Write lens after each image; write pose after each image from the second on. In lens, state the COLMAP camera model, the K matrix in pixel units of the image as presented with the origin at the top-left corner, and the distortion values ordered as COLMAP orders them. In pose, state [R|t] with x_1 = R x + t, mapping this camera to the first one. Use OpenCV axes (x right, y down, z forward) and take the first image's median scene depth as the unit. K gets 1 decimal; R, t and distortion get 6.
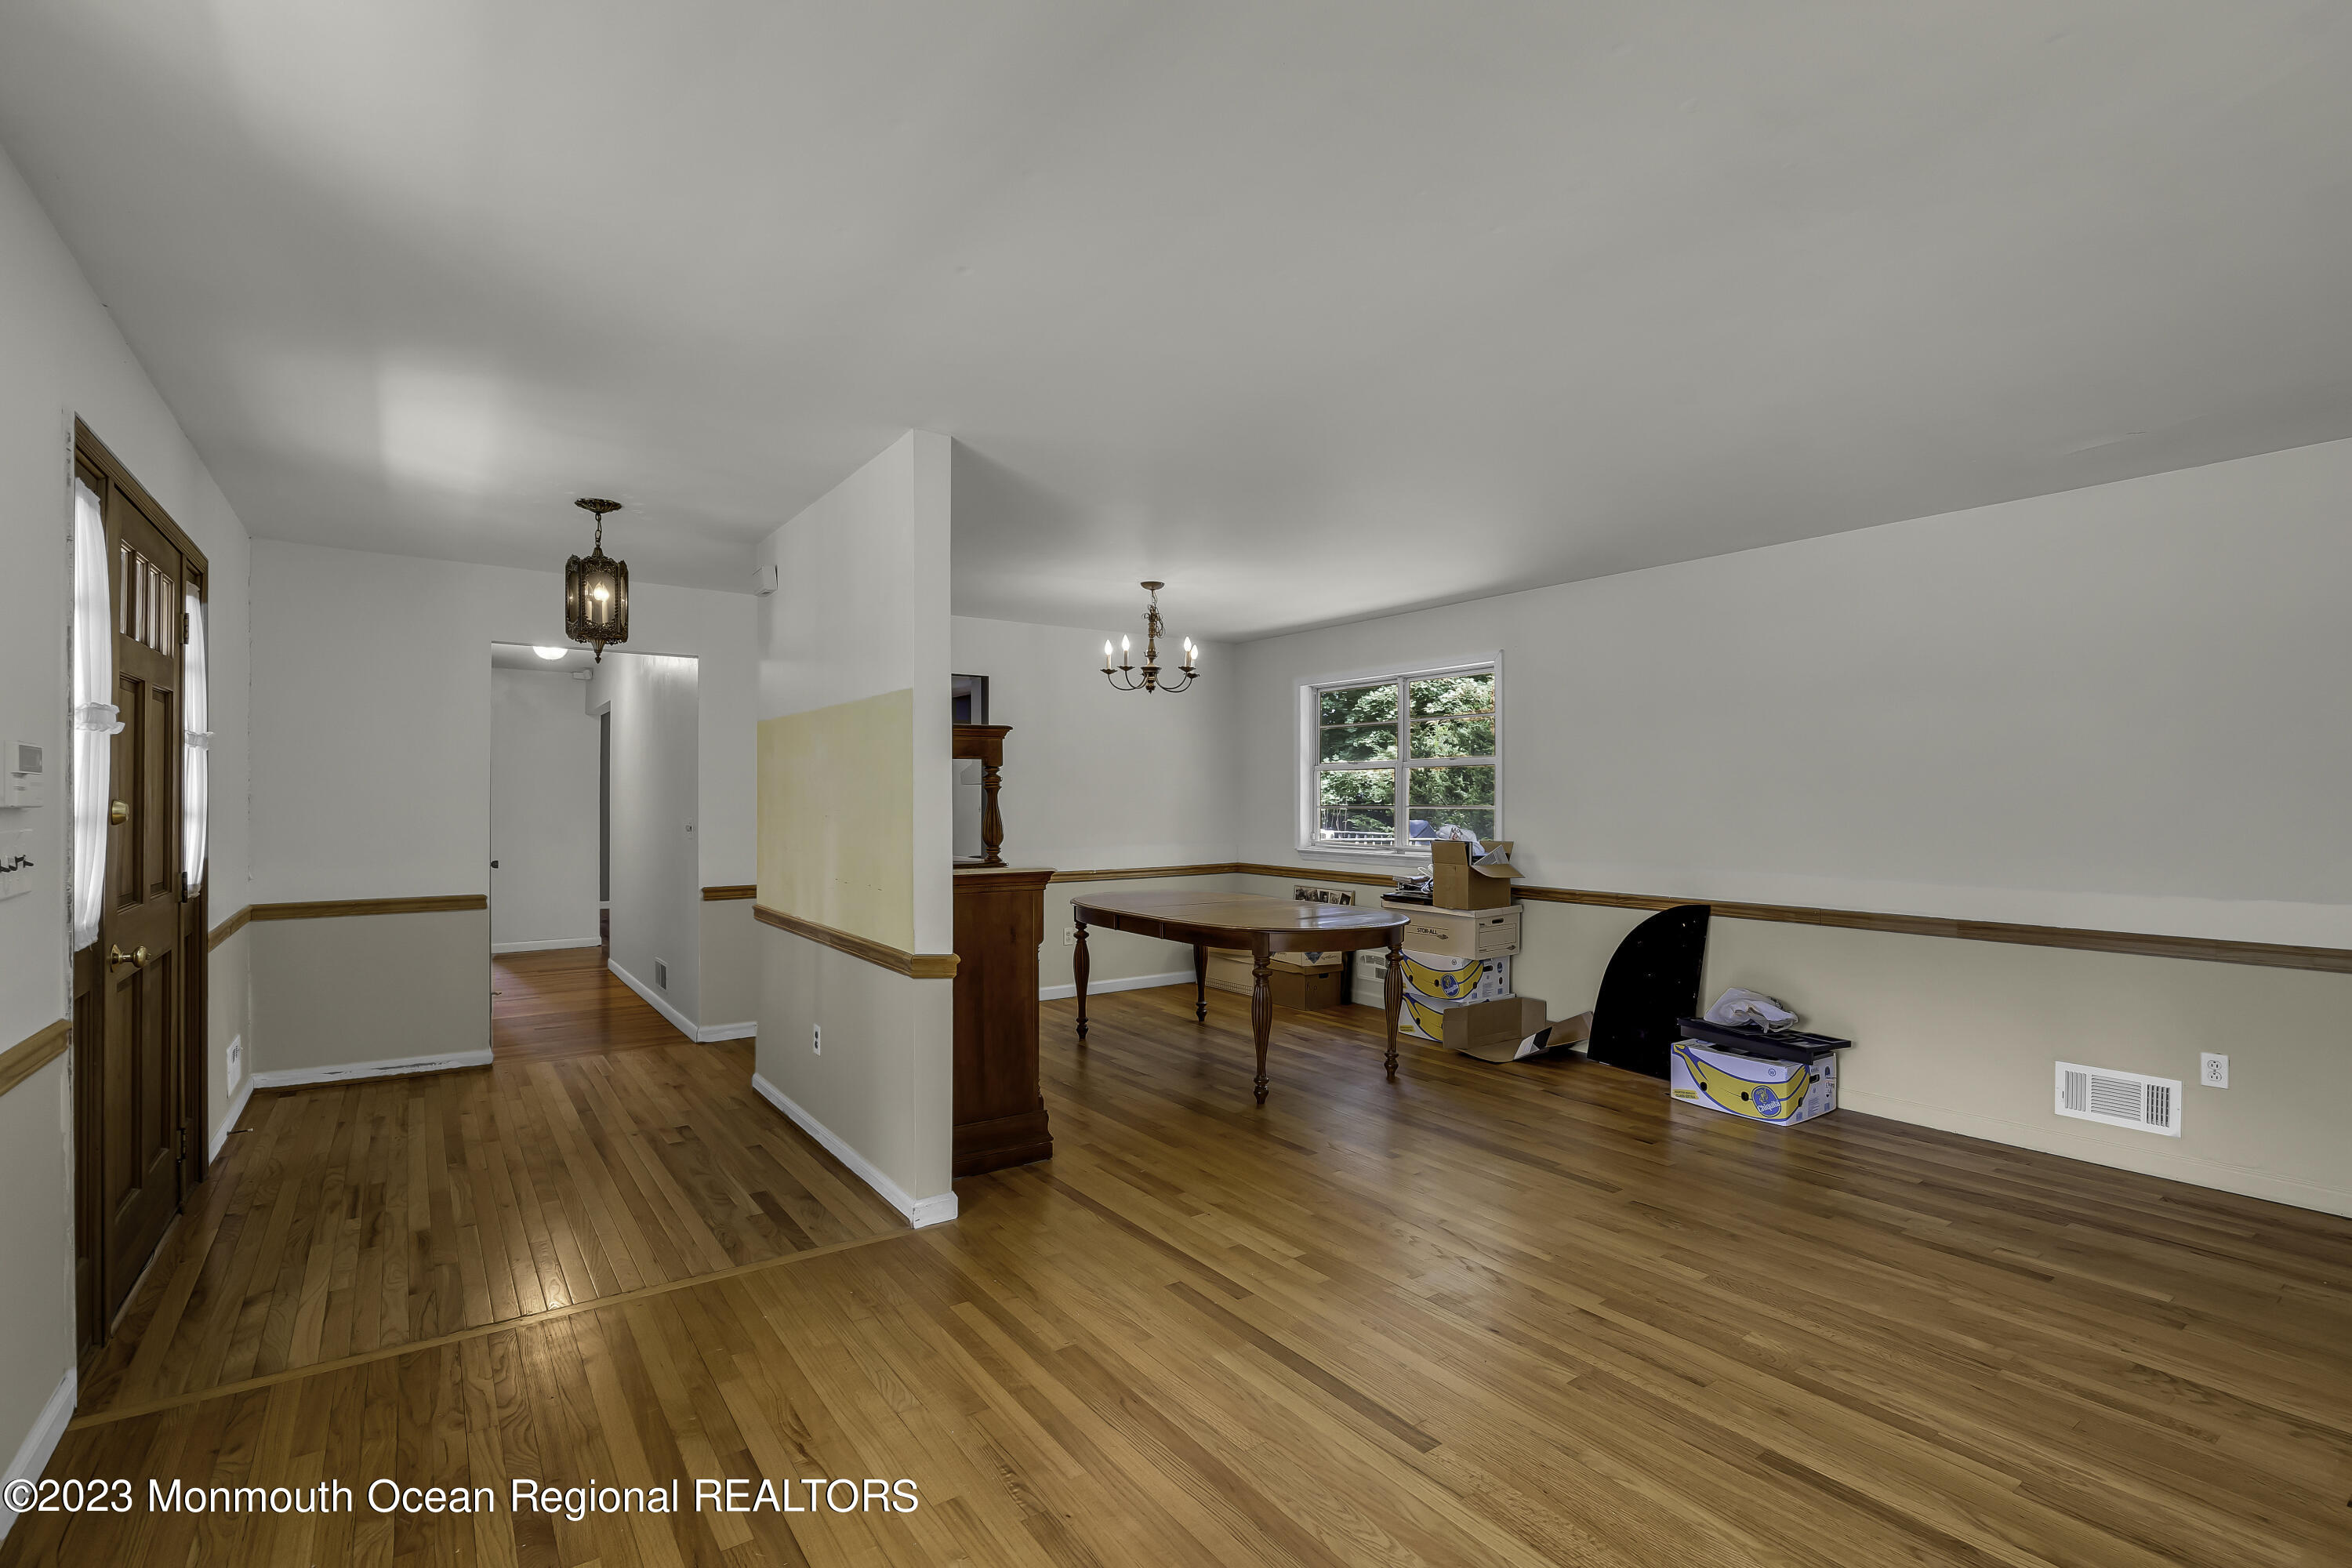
lens RADIAL K [[1084.4, 0, 1190.8], [0, 1084.4, 797.0], [0, 0, 1]] dist [-0.004035, 0.002084]
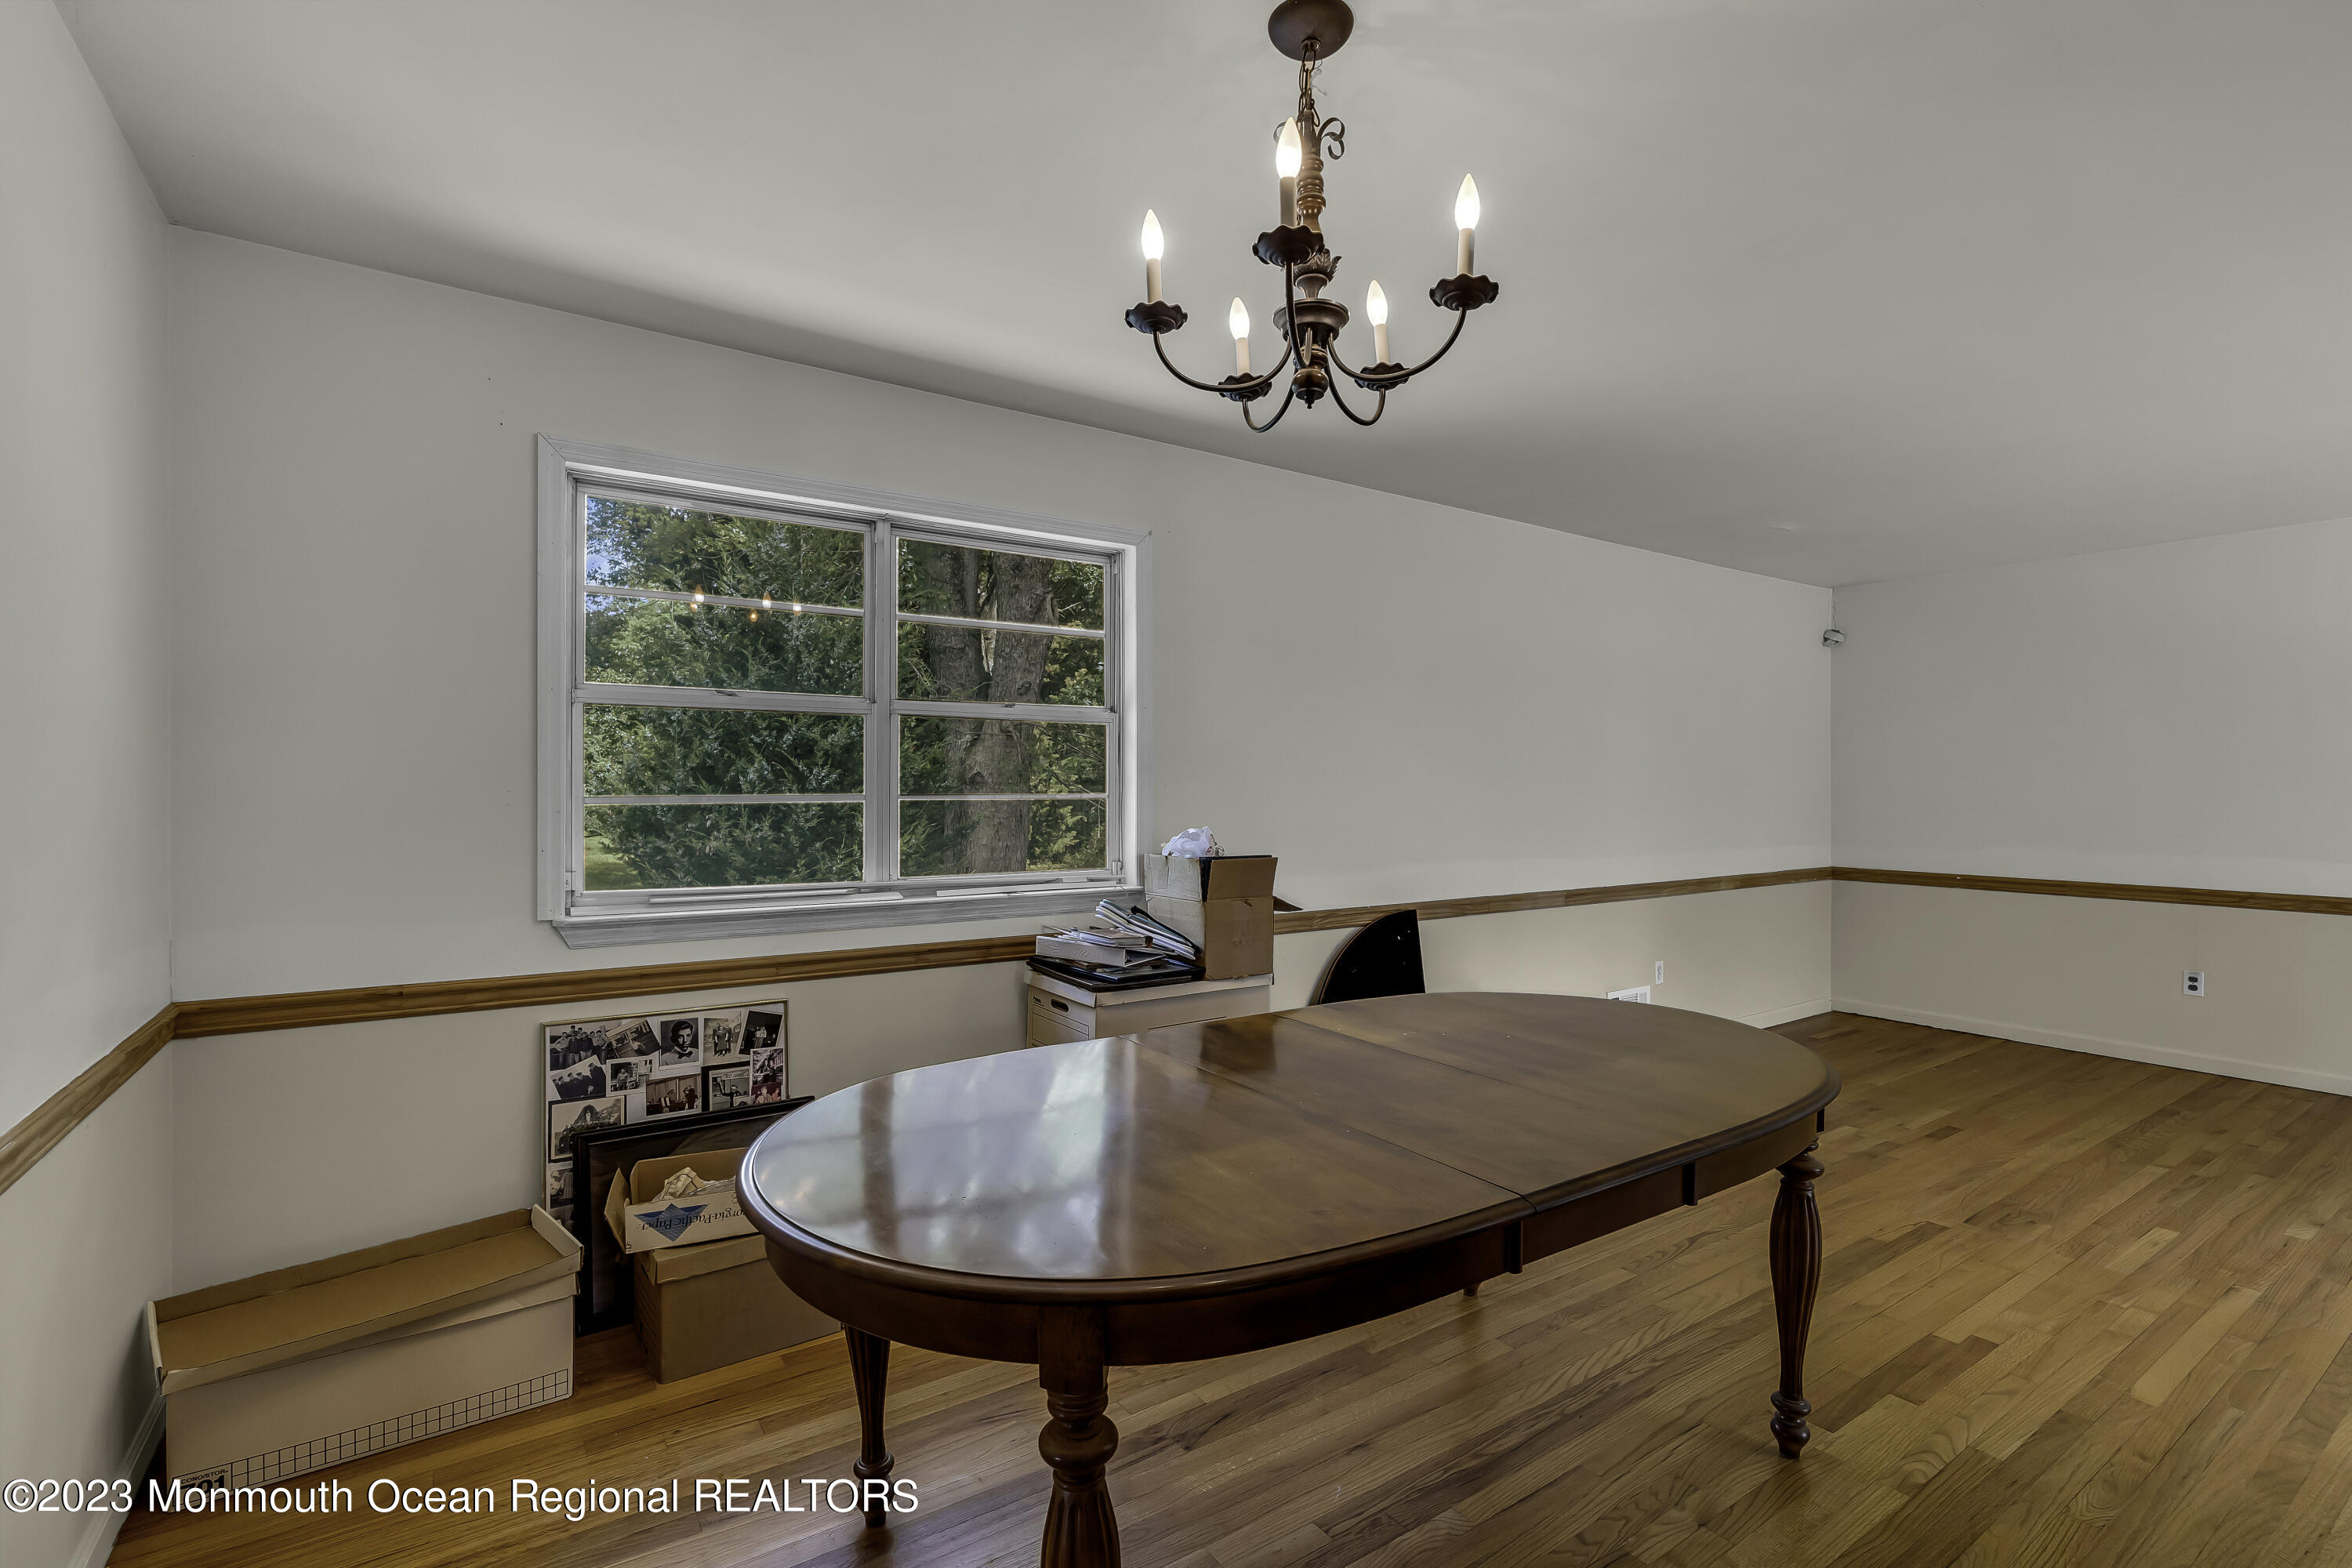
lens RADIAL K [[1084.4, 0, 1177.1], [0, 1084.4, 780.5], [0, 0, 1]] dist [-0.004035, 0.002084]
pose [[0.039569, 0.000753, 0.999217, -0.382502], [-0.002855, 0.999996, -0.000640, -0.000264], [-0.999213, -0.002827, 0.039571, 1.155702]]
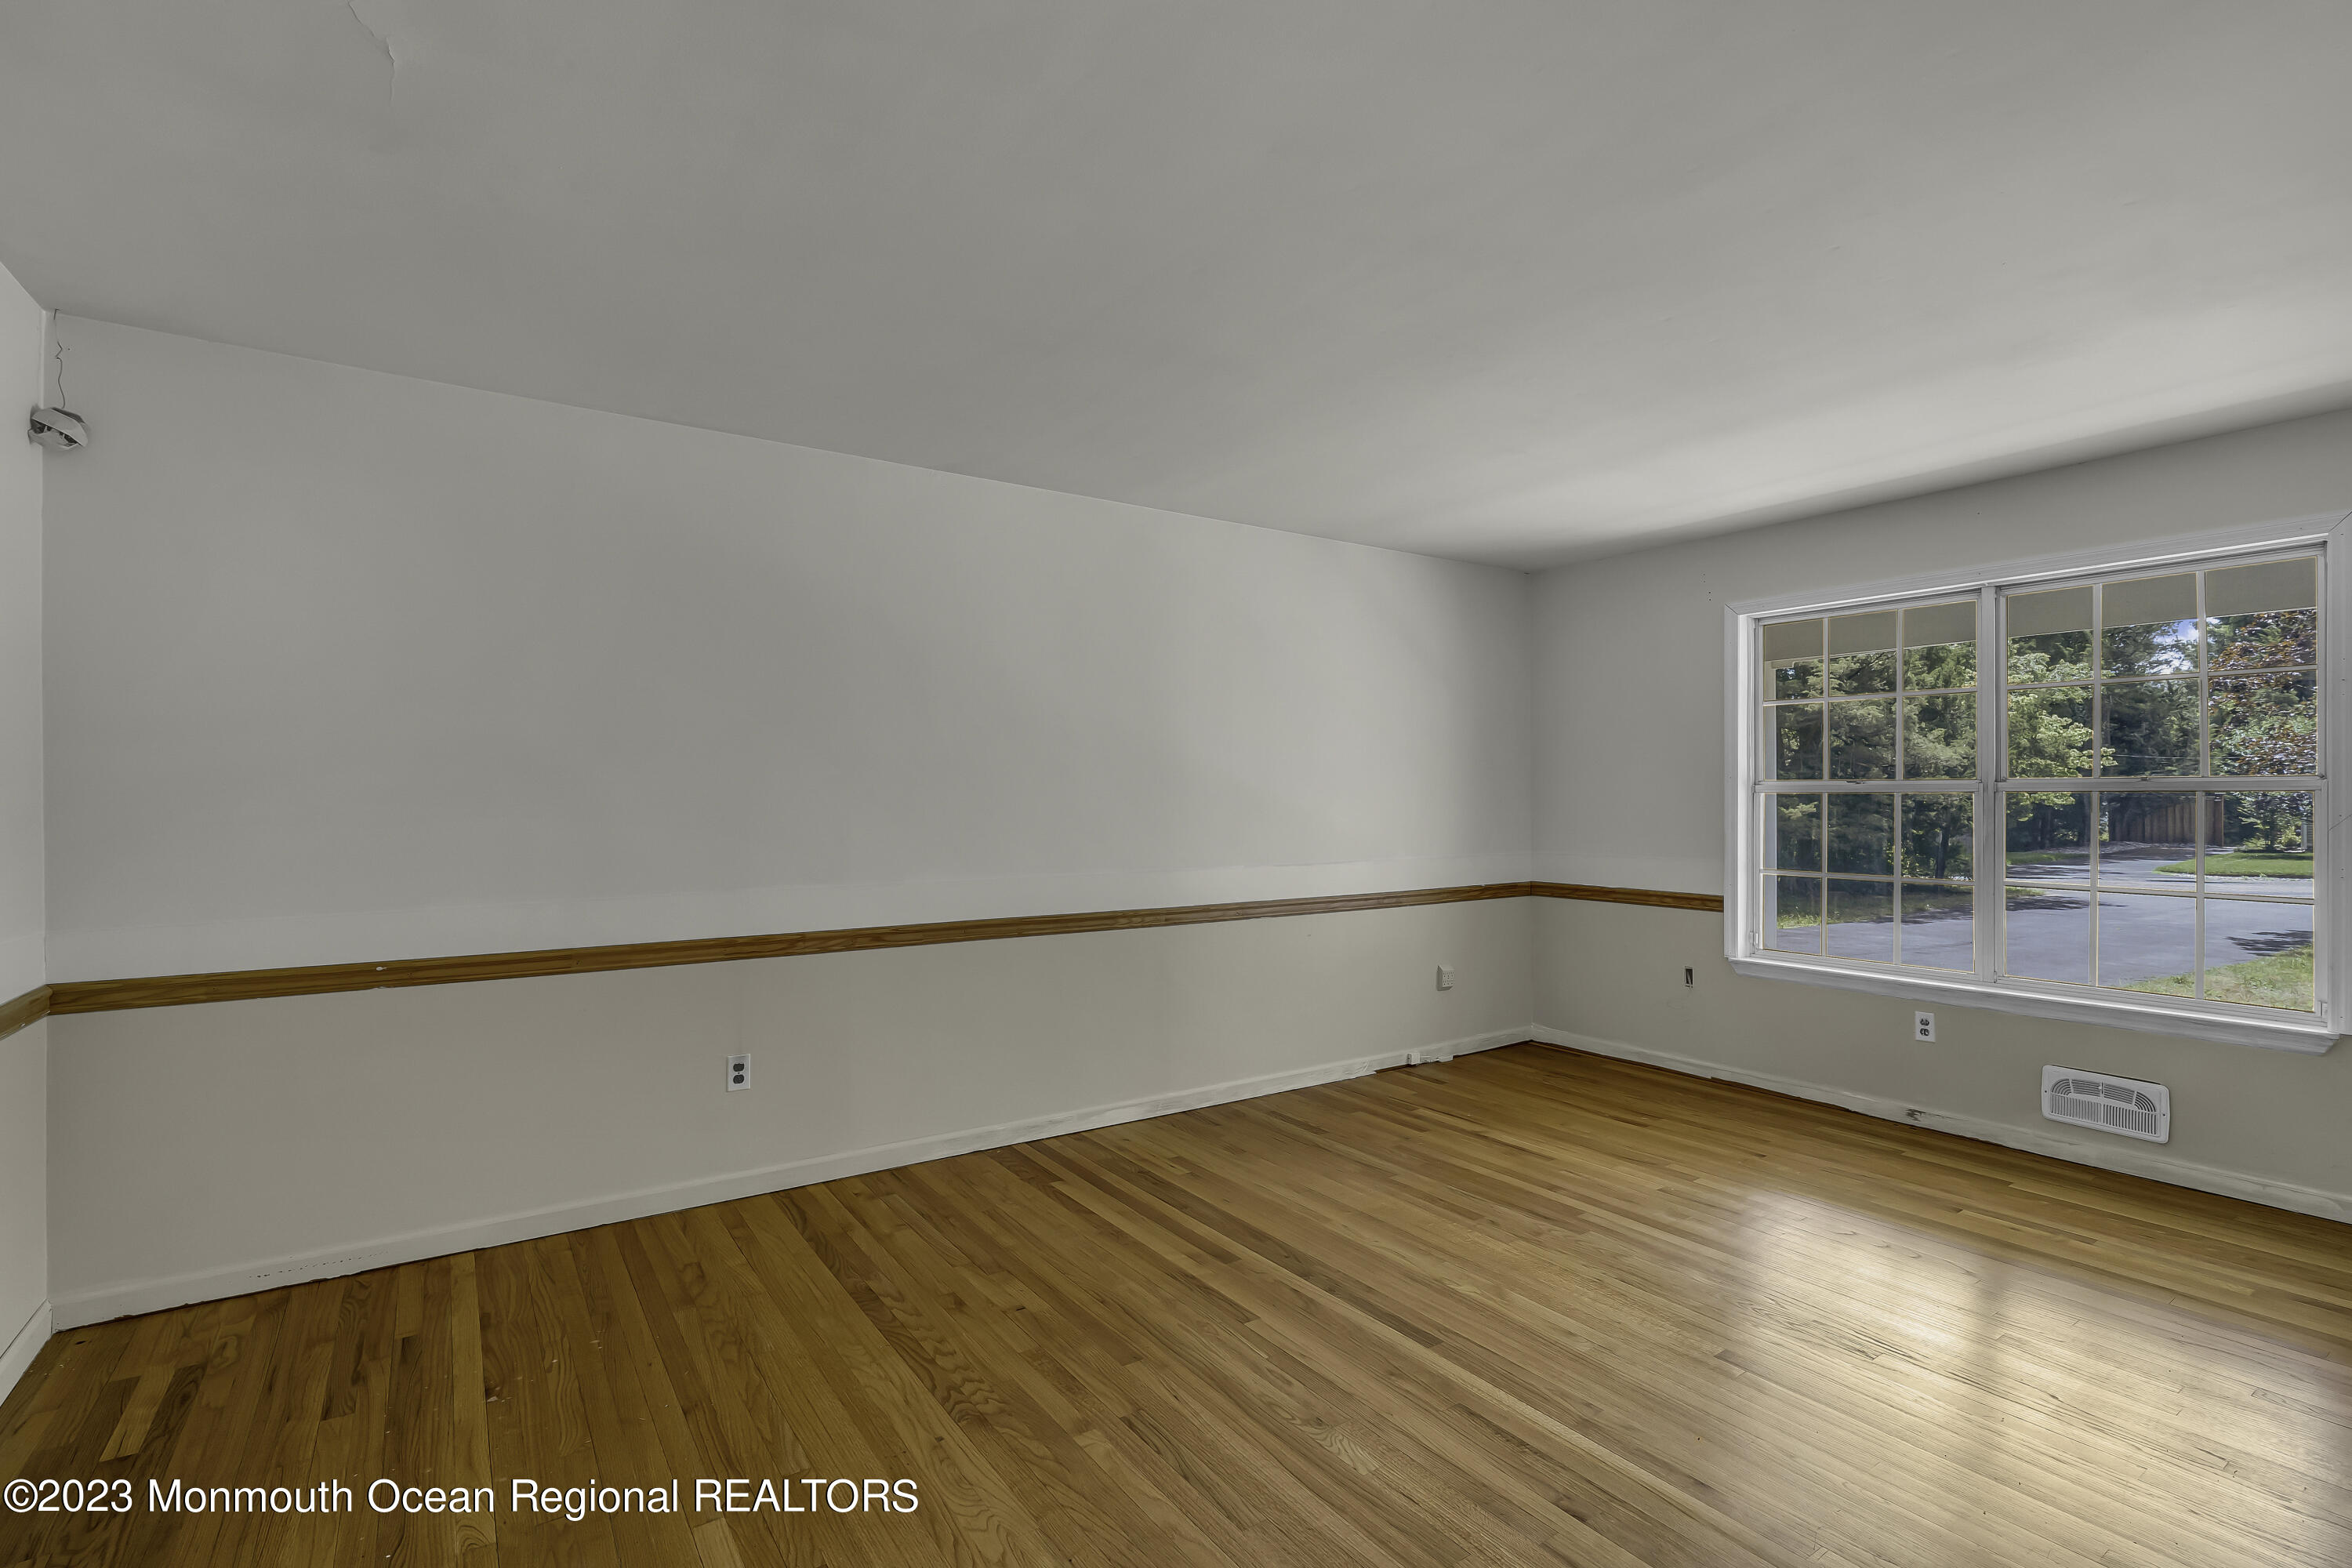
lens RADIAL K [[1084.4, 0, 1172.6], [0, 1084.4, 801.5], [0, 0, 1]] dist [-0.004035, 0.002084]
pose [[-0.999099, -0.001754, 0.042410, 0.332493], [-0.001646, 0.999995, 0.002594, 0.007039], [-0.042415, 0.002522, -0.999097, 0.944212]]
